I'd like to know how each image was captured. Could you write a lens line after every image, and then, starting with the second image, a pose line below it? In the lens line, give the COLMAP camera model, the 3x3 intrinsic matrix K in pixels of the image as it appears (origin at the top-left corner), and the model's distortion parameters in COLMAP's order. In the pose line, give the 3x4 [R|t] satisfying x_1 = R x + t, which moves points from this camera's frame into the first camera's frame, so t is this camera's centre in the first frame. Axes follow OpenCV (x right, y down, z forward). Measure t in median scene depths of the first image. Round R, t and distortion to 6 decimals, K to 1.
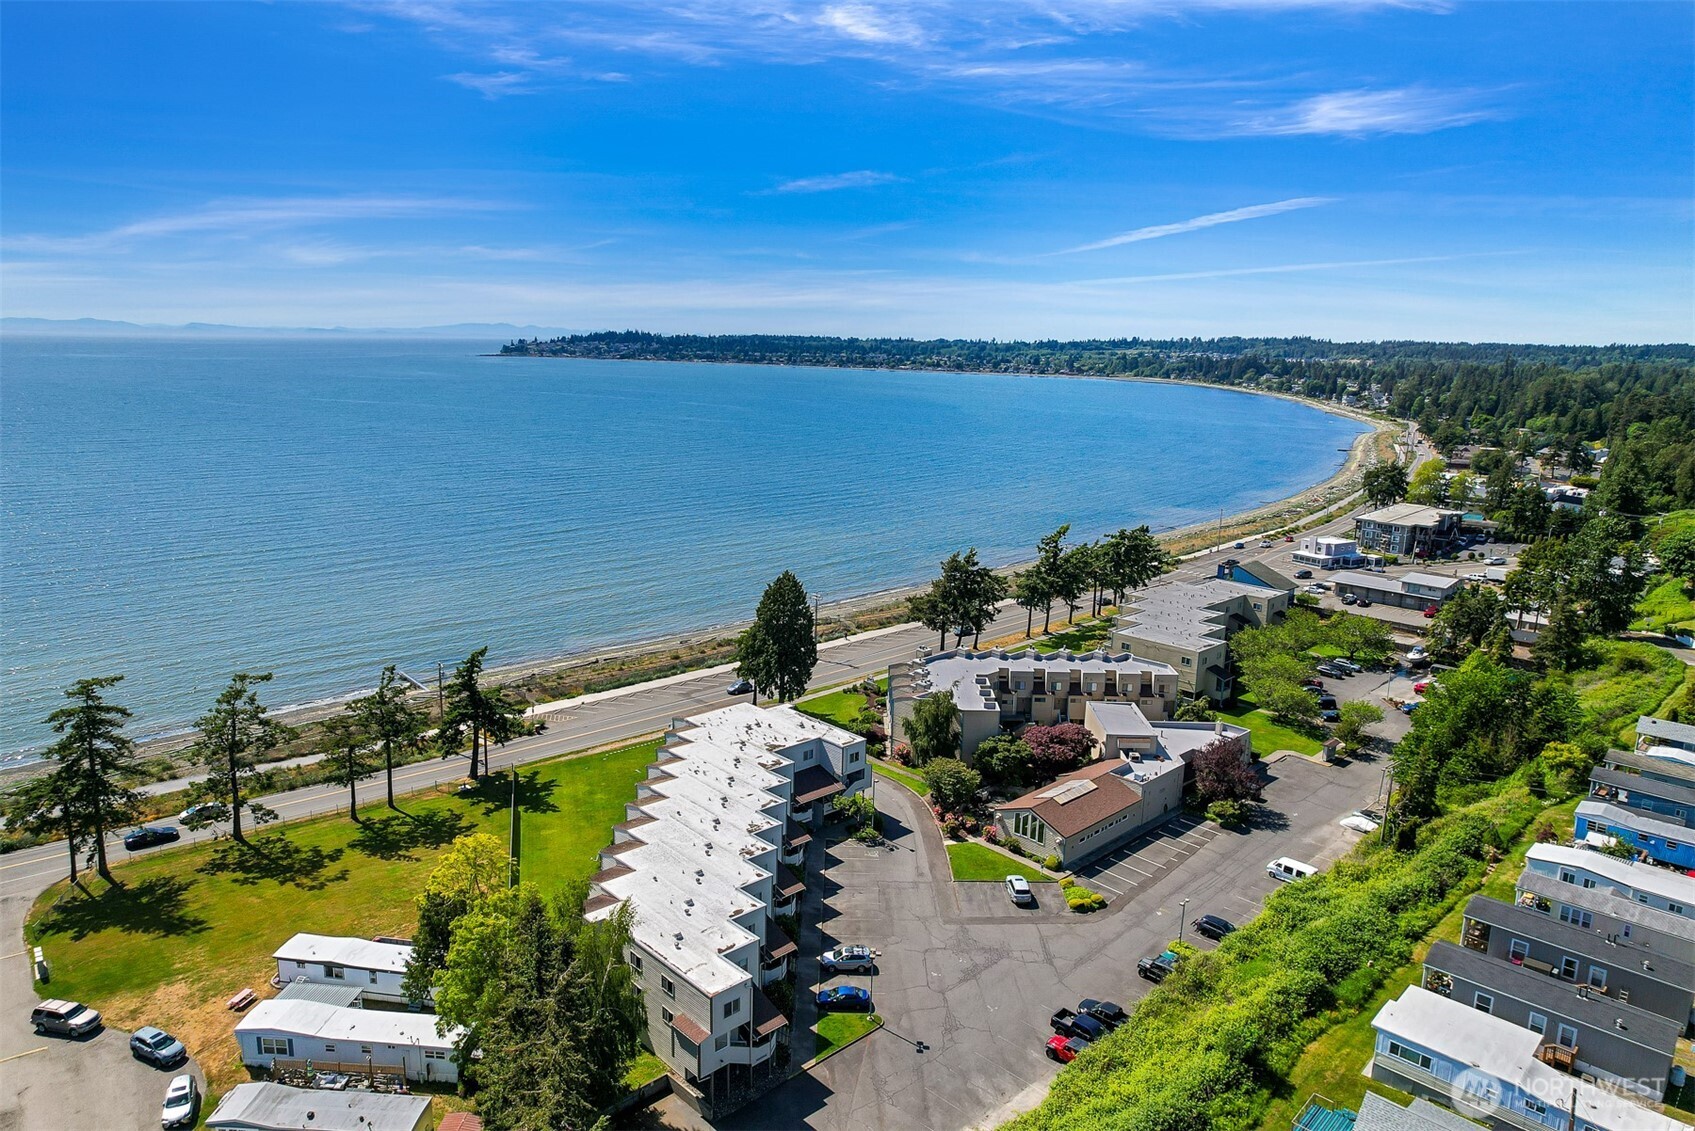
lens RADIAL K [[1092.2, 0, 840.7], [0, 1092.2, 560.1], [0, 0, 1]] dist [-0.067069, 0.056015]
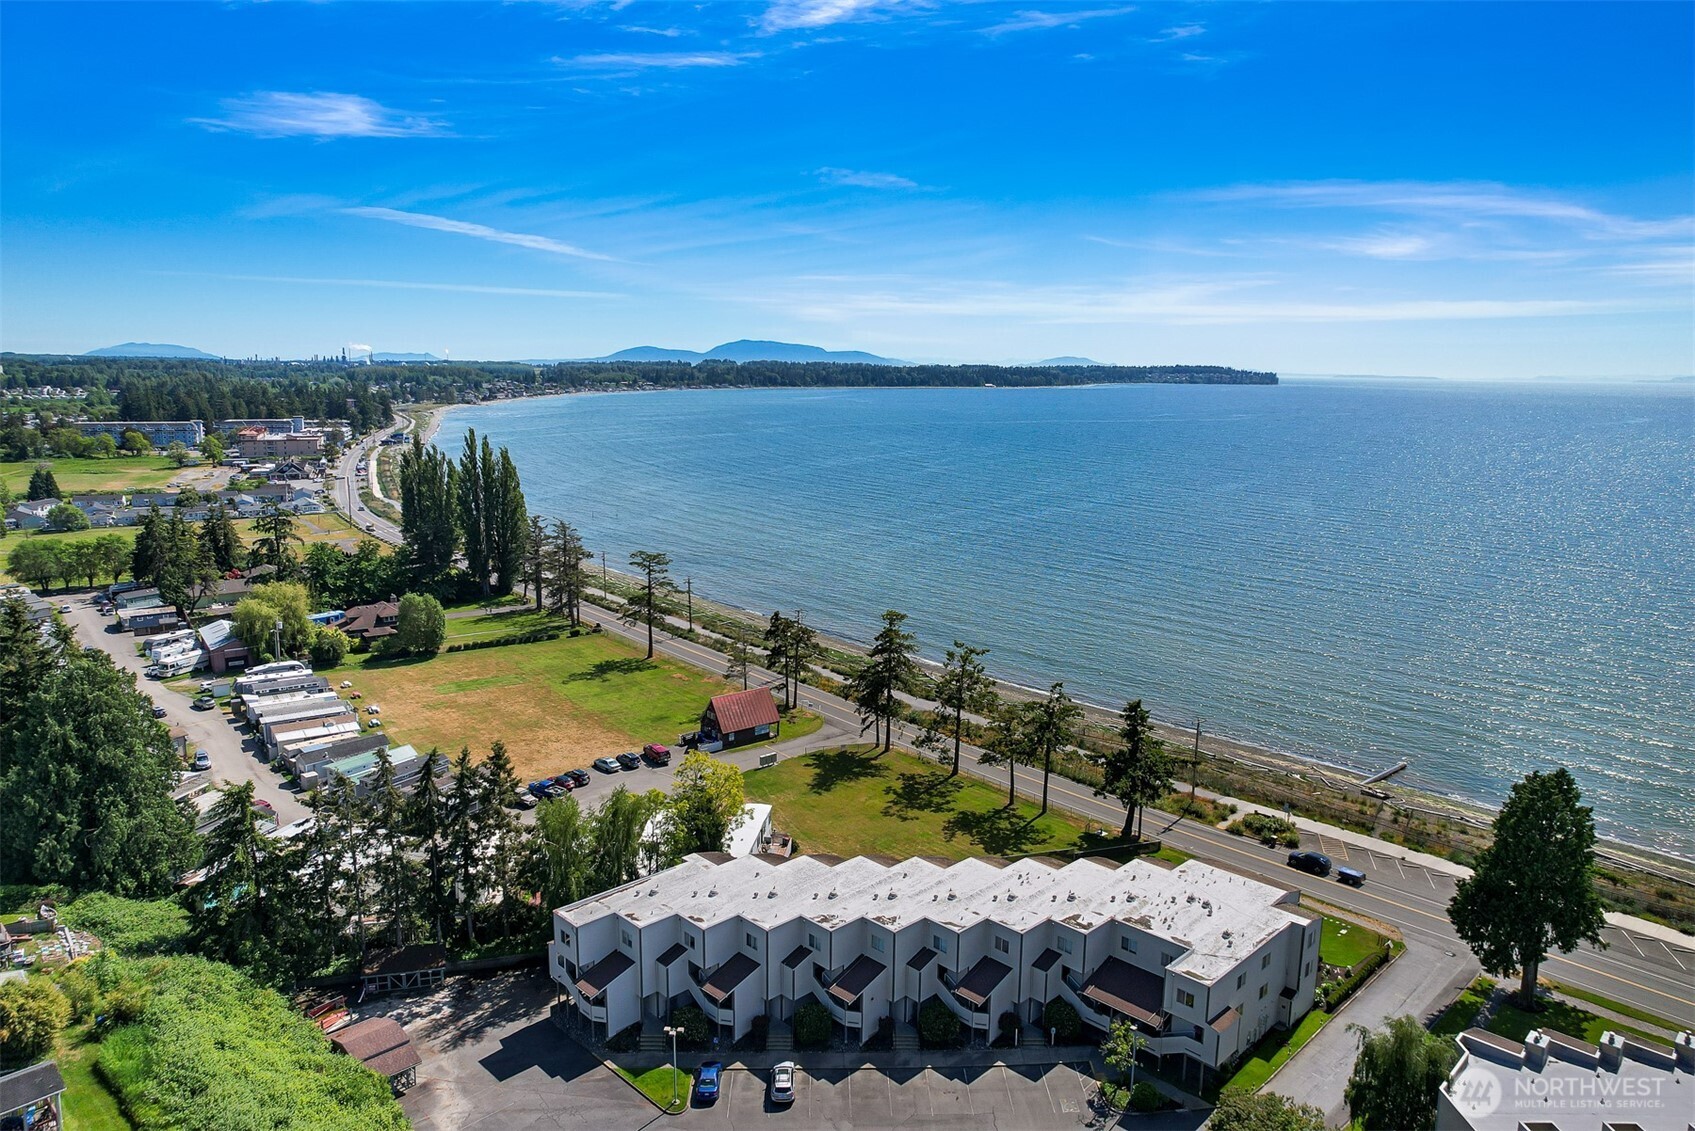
lens RADIAL K [[1092.2, 0, 840.7], [0, 1092.2, 560.1], [0, 0, 1]] dist [-0.067069, 0.056015]
pose [[0.037228, 0.157354, -0.986840, 0.636537], [-0.199880, 0.968742, 0.146927, -0.138012], [0.979113, 0.191780, 0.067516, 0.730476]]
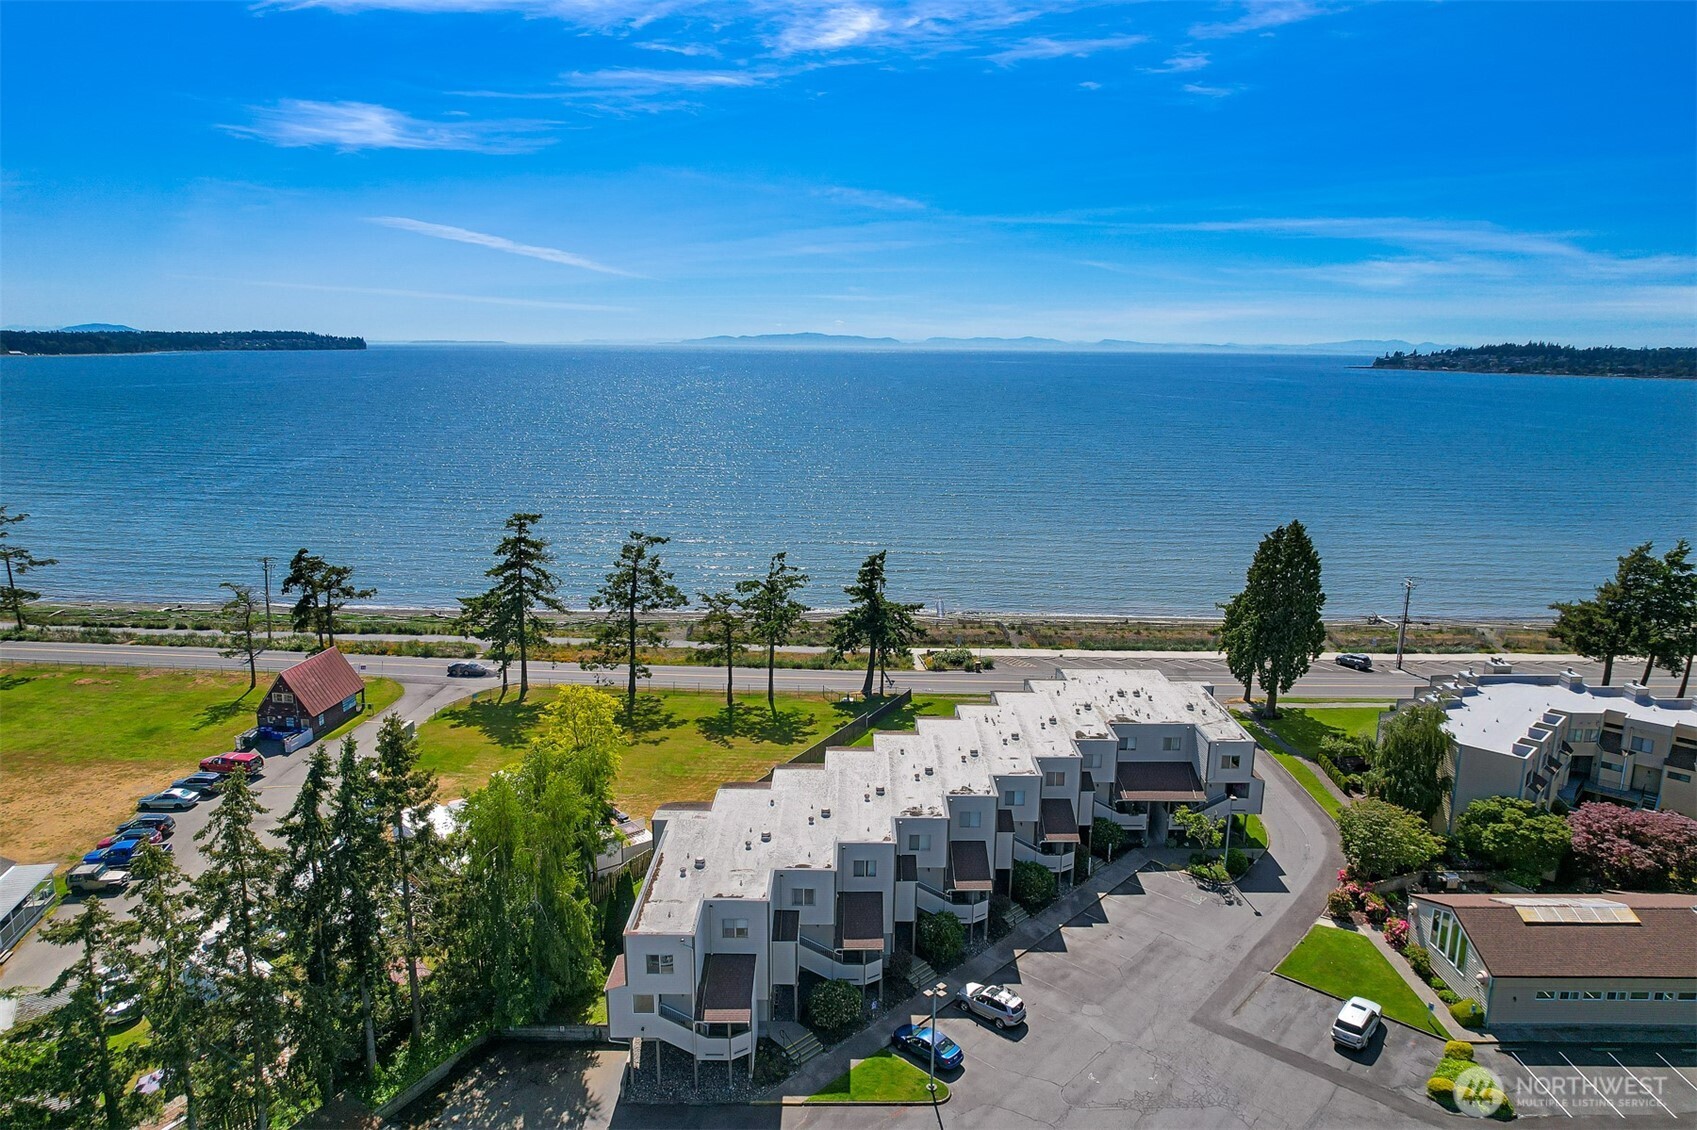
lens RADIAL K [[1093.5, 0, 841.7], [0, 1093.5, 559.6], [0, 0, 1]] dist [-0.067069, 0.056015]
pose [[0.734852, 0.124567, -0.666690, 0.286874], [-0.129525, 0.990672, 0.042333, 0.058724], [0.665745, 0.055244, 0.744132, 0.329123]]
